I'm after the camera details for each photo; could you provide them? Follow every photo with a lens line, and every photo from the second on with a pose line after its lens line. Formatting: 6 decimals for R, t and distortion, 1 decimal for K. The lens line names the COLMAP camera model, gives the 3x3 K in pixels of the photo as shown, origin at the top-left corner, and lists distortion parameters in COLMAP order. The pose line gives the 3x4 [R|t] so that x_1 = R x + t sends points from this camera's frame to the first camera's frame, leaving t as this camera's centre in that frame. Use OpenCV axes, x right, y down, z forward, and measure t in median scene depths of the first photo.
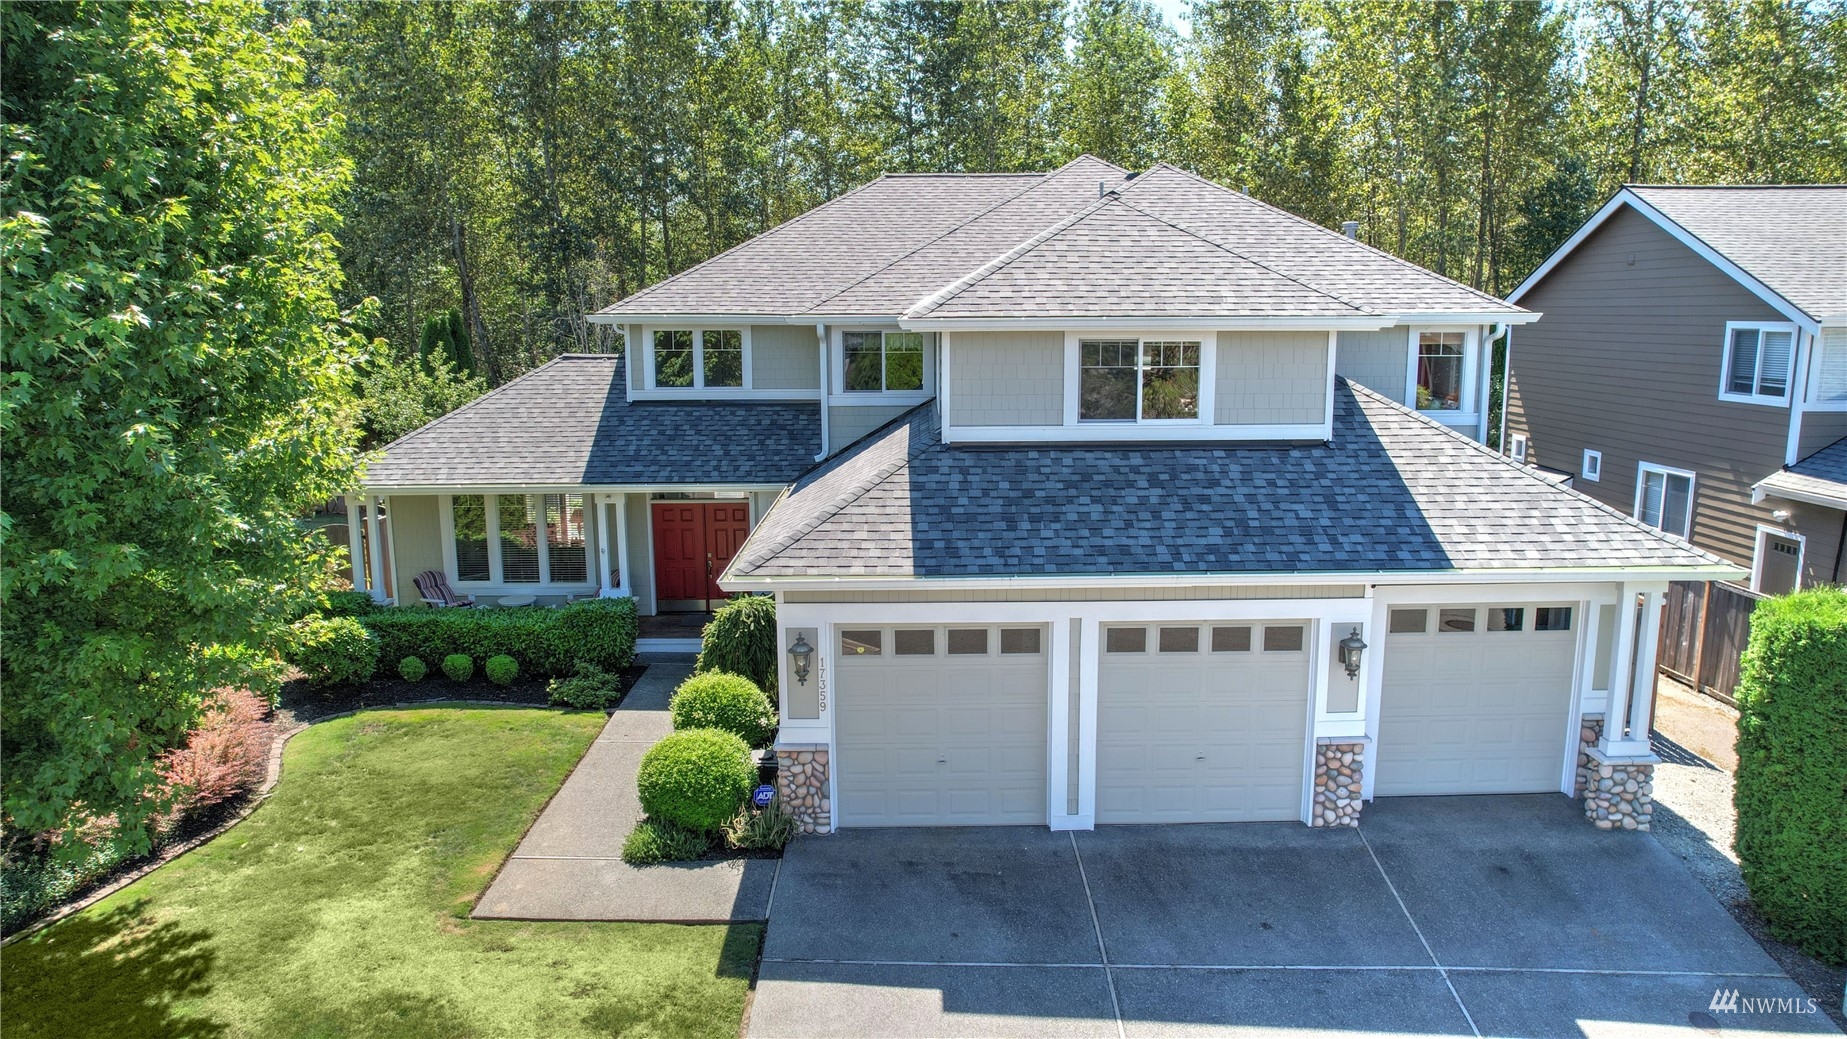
lens RADIAL K [[1172.5, 0, 923.5], [0, 1172.5, 519.5], [0, 0, 1]] dist [-0.056057, 0.043269]
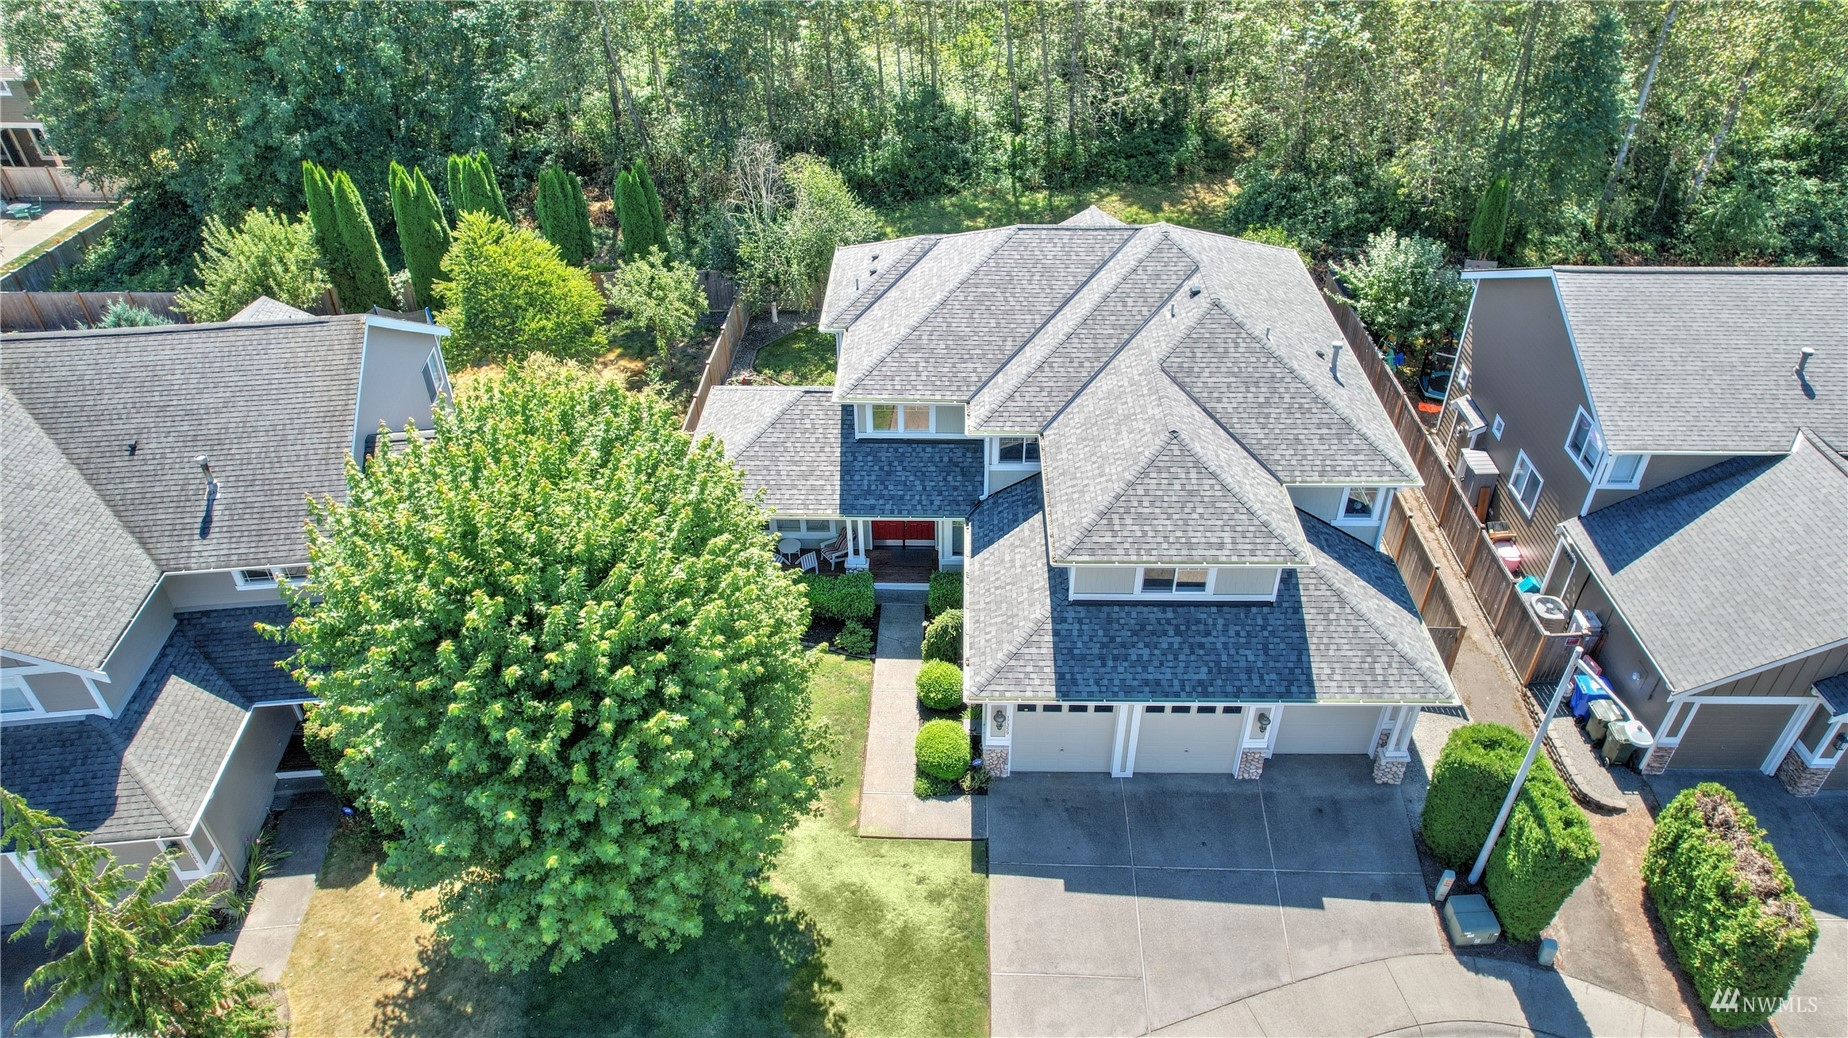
lens RADIAL K [[1173.2, 0, 924.0], [0, 1173.2, 519.0], [0, 0, 1]] dist [-0.056057, 0.043269]
pose [[0.999310, 0.016355, -0.033333, -0.170858], [0.000108, 0.896476, 0.443092, -1.110031], [0.037129, -0.442790, 0.895856, -0.712650]]
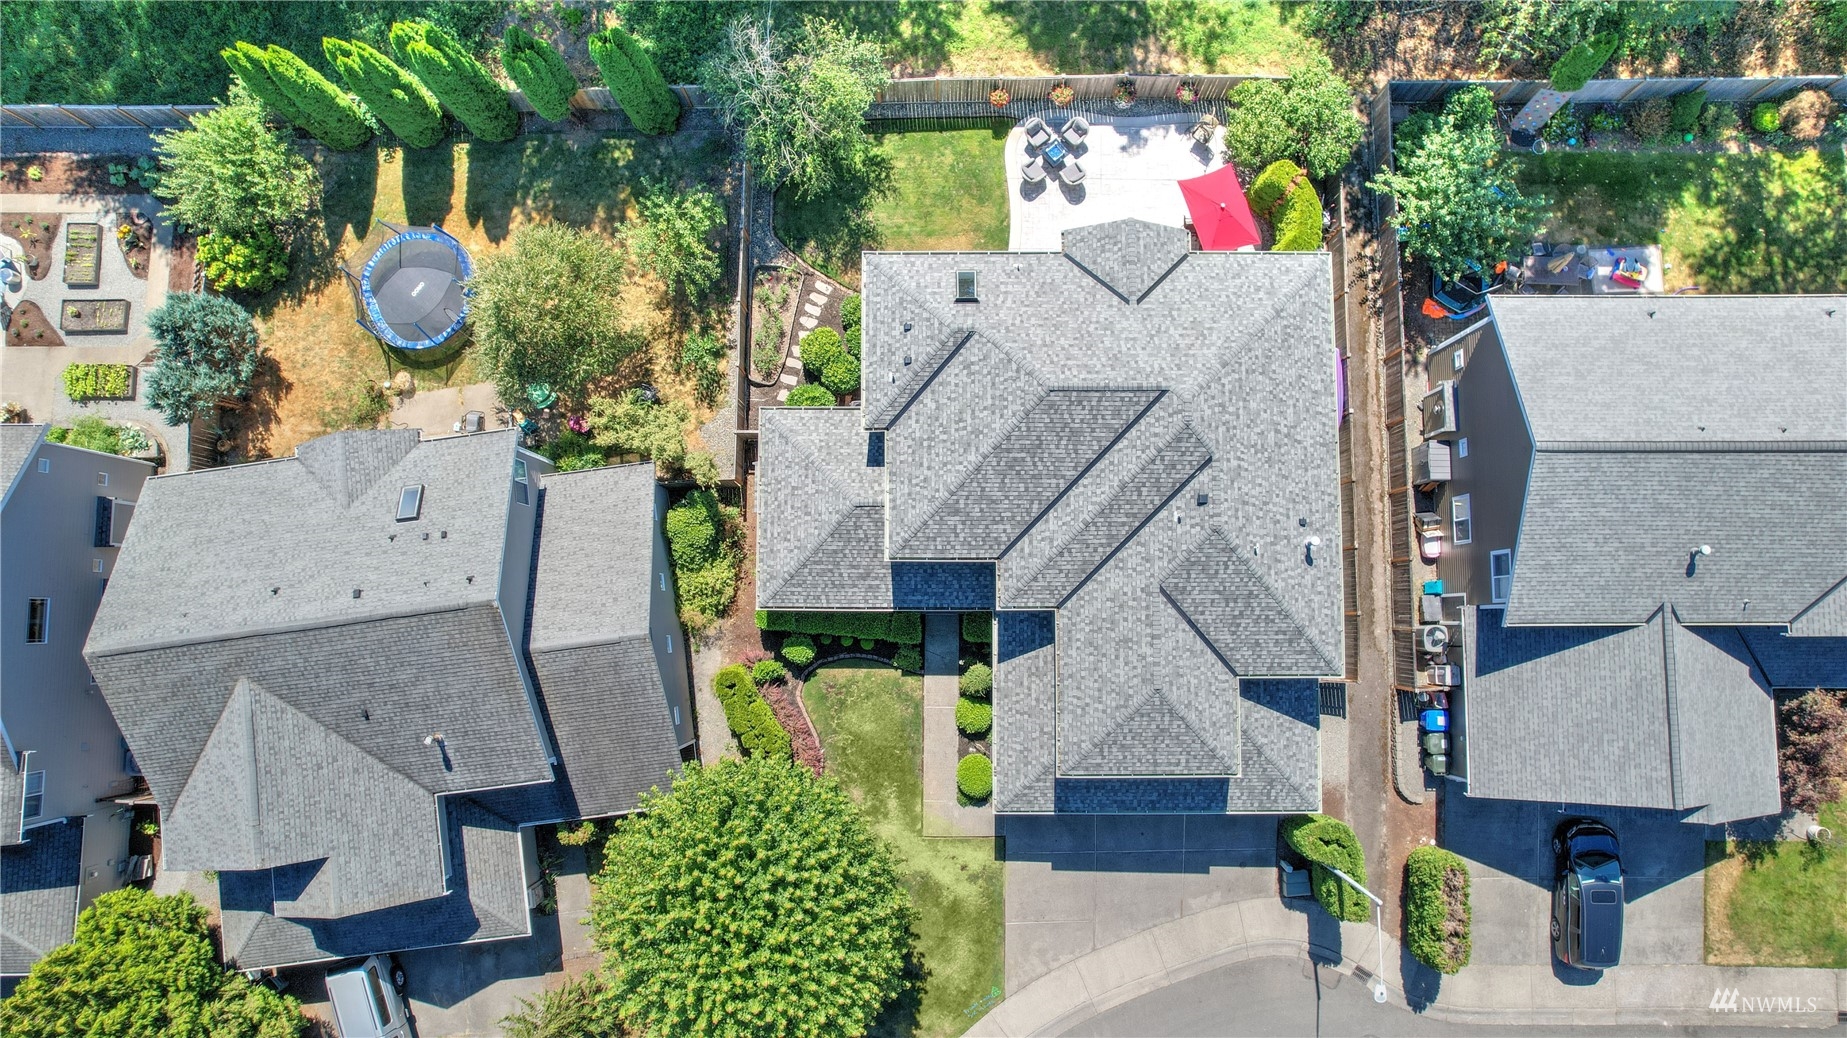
lens RADIAL K [[1172.5, 0, 923.5], [0, 1172.5, 519.0], [0, 0, 1]] dist [-0.056057, 0.043269]
pose [[0.999913, 0.008662, -0.009905, -0.319688], [0.007212, 0.268863, 0.963152, -3.039560], [0.011006, -0.963140, 0.268777, 0.856650]]
